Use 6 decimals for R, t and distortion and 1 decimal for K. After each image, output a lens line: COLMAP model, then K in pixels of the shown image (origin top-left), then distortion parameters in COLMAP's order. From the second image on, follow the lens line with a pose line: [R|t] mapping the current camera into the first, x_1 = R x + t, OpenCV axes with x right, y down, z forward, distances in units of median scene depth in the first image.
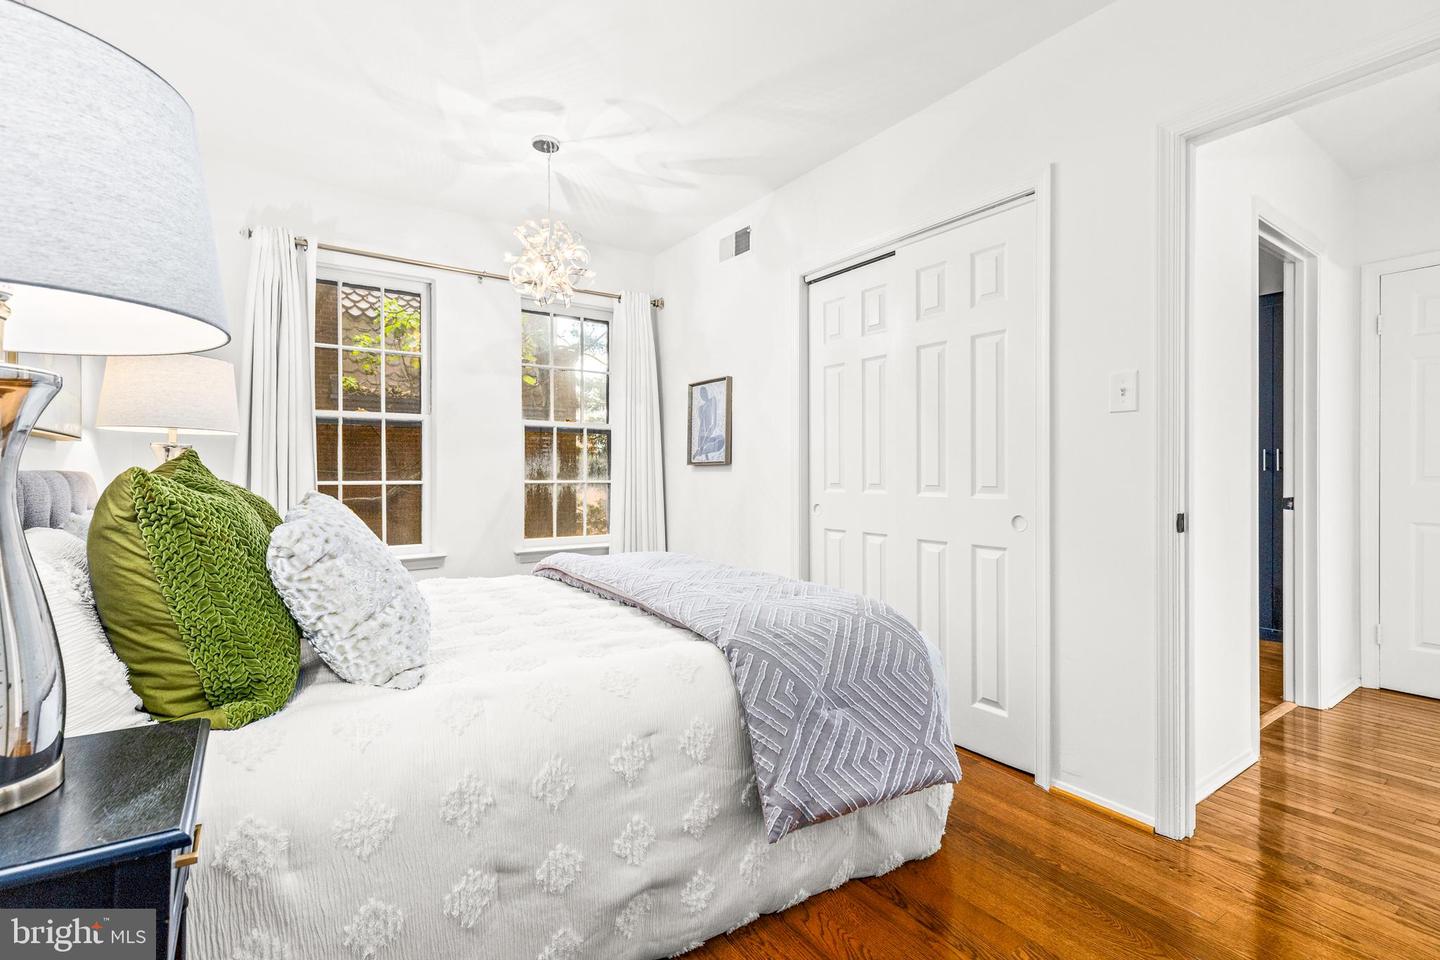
lens RADIAL K [[641.7, 0, 709.2], [0, 641.7, 478.6], [0, 0, 1]] dist [-0.001898, -0.000596]
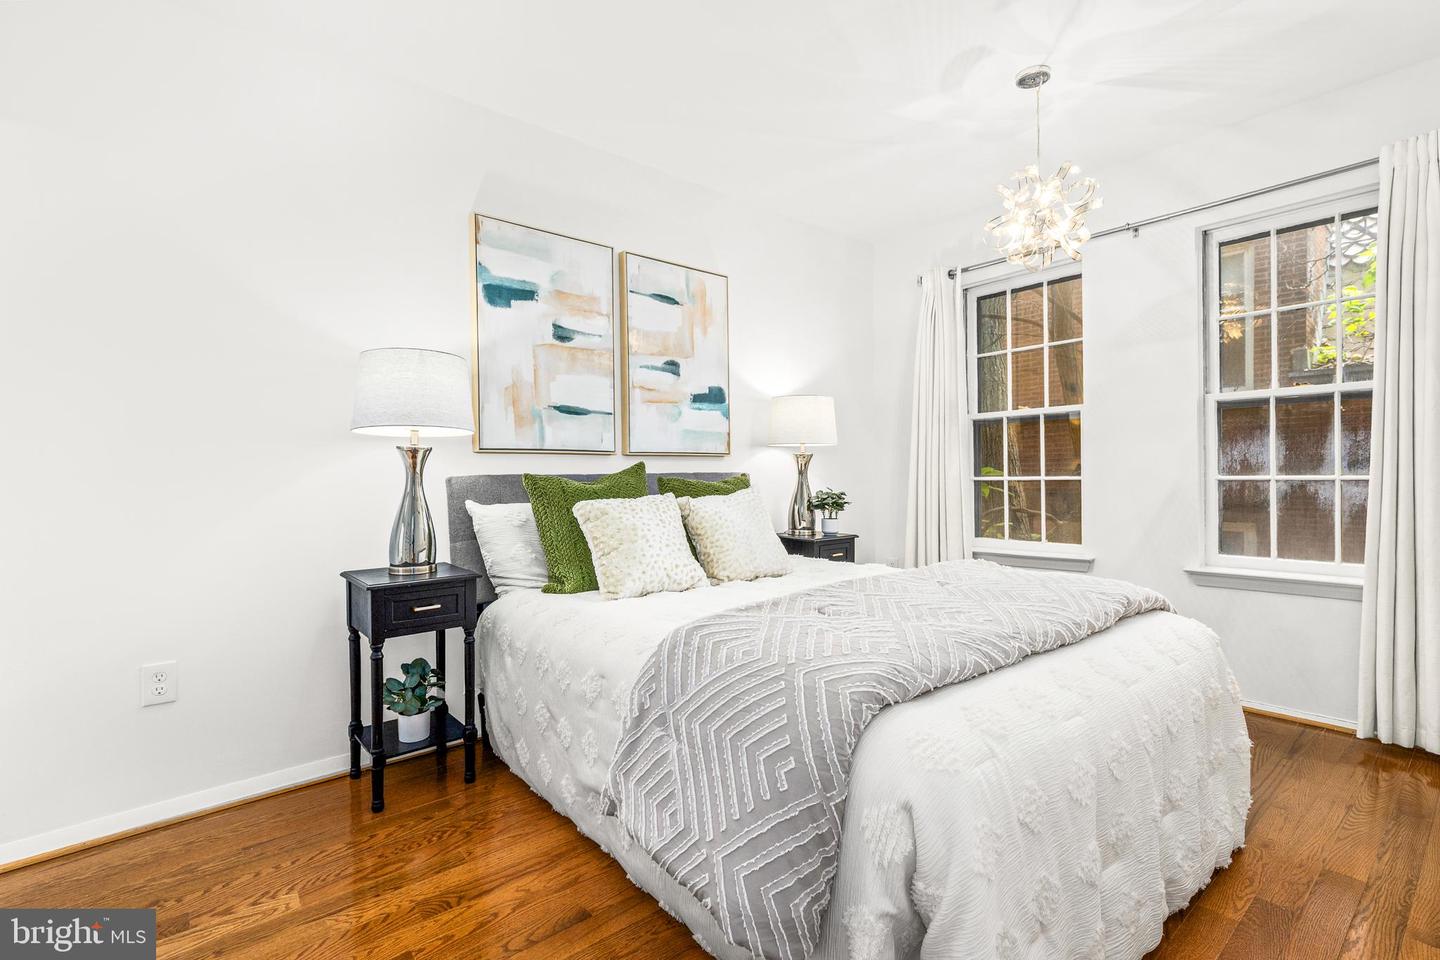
lens RADIAL K [[641.7, 0, 709.2], [0, 641.7, 478.6], [0, 0, 1]] dist [-0.001898, -0.000596]
pose [[0.114494, 0.001411, -0.993423, 0.433088], [0.006155, 0.999979, 0.002130, 0.001733], [0.993405, -0.006359, 0.114483, 0.386848]]
